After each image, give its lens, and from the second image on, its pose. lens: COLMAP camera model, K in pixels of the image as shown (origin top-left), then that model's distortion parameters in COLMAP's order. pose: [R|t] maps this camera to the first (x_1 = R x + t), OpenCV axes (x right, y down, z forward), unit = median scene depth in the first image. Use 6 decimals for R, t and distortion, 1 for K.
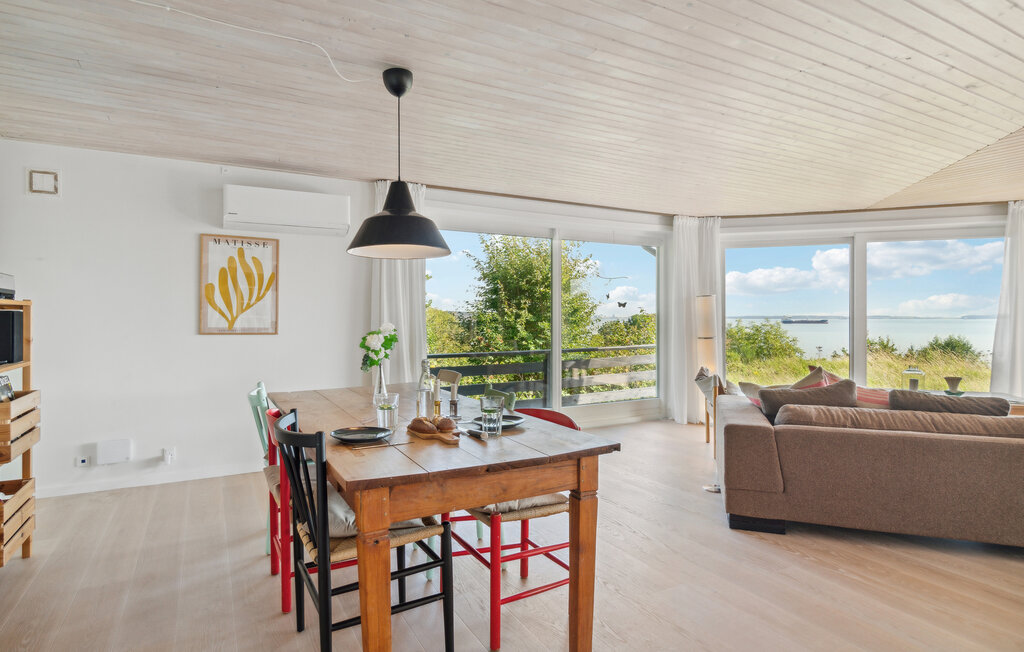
lens RADIAL K [[537.4, 0, 514.6], [0, 537.4, 325.6], [0, 0, 1]] dist [-0.000792, 0.001358]
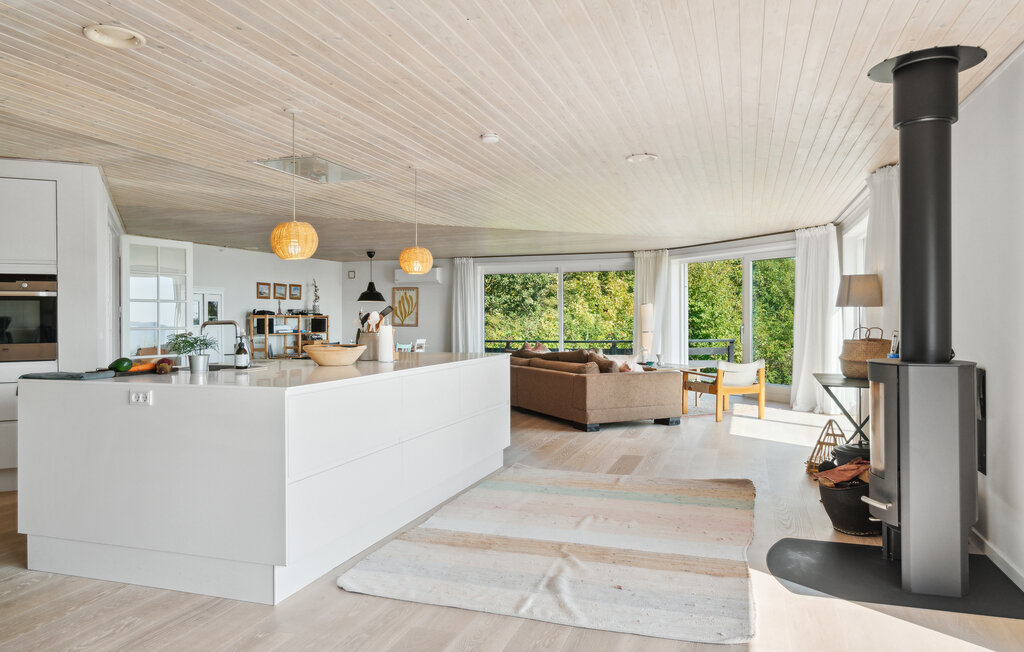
lens RADIAL K [[713.4, 0, 509.1], [0, 713.4, 324.4], [0, 0, 1]] dist [0.001880, 0.001633]
pose [[0.668066, 0.006656, -0.744073, 2.306135], [-0.009090, 0.999958, 0.000783, -0.000563], [0.744047, 0.006241, 0.668098, -0.865822]]
